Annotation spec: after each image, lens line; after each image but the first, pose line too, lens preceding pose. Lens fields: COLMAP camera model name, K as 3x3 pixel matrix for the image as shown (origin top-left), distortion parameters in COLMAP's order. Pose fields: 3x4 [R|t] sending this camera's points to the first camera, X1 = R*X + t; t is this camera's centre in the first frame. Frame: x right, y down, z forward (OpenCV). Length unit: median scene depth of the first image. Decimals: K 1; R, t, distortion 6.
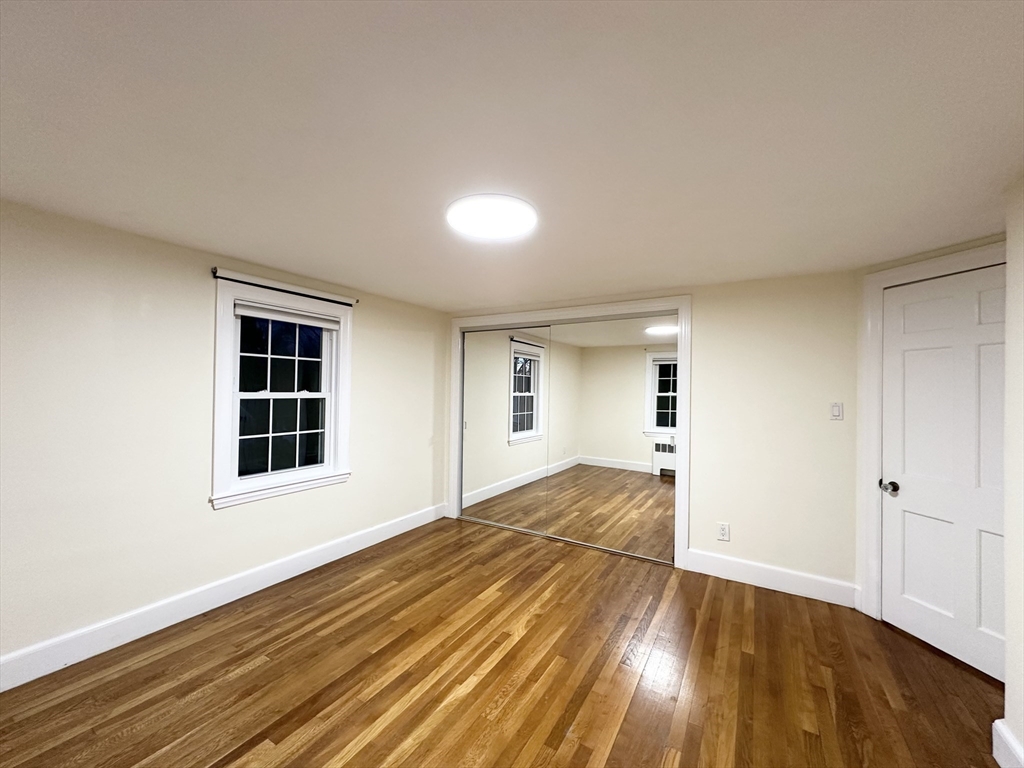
lens RADIAL K [[408.0, 0, 512.5], [0, 408.0, 382.2], [0, 0, 1]] dist [-0.001037, -0.000034]
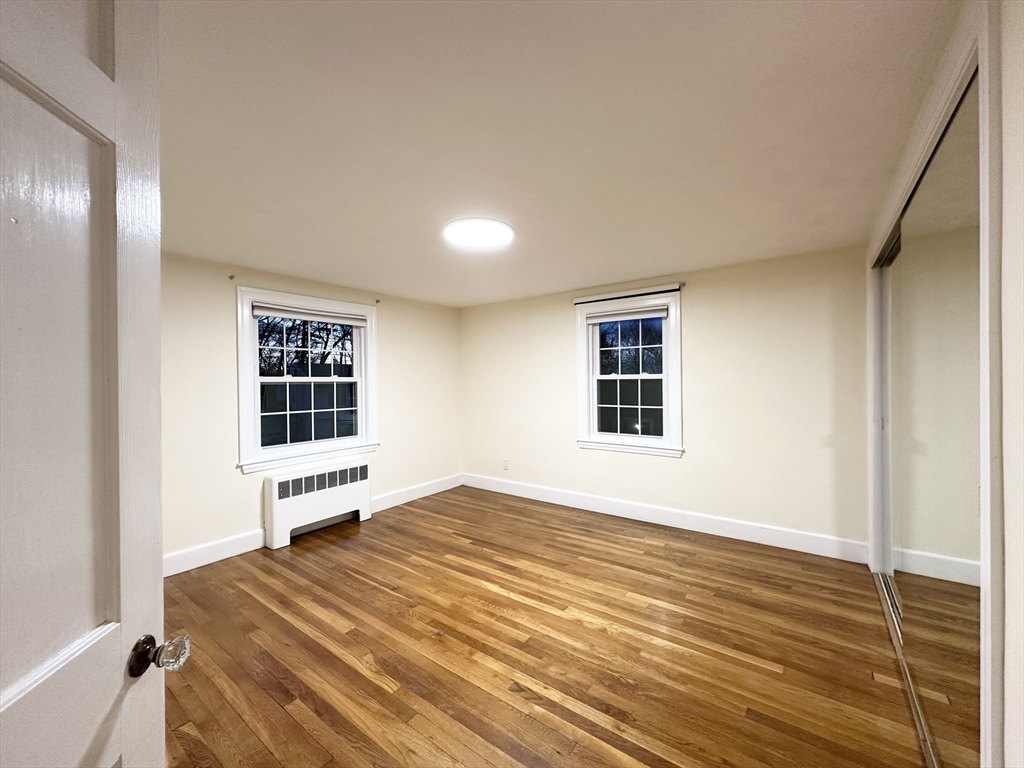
lens RADIAL K [[408.0, 0, 512.5], [0, 408.0, 382.2], [0, 0, 1]] dist [-0.001037, -0.000034]
pose [[-0.094425, -0.012590, -0.995452, 0.811746], [0.022655, 0.999634, -0.014792, 0.063908], [0.995274, -0.023949, -0.094105, 0.799075]]
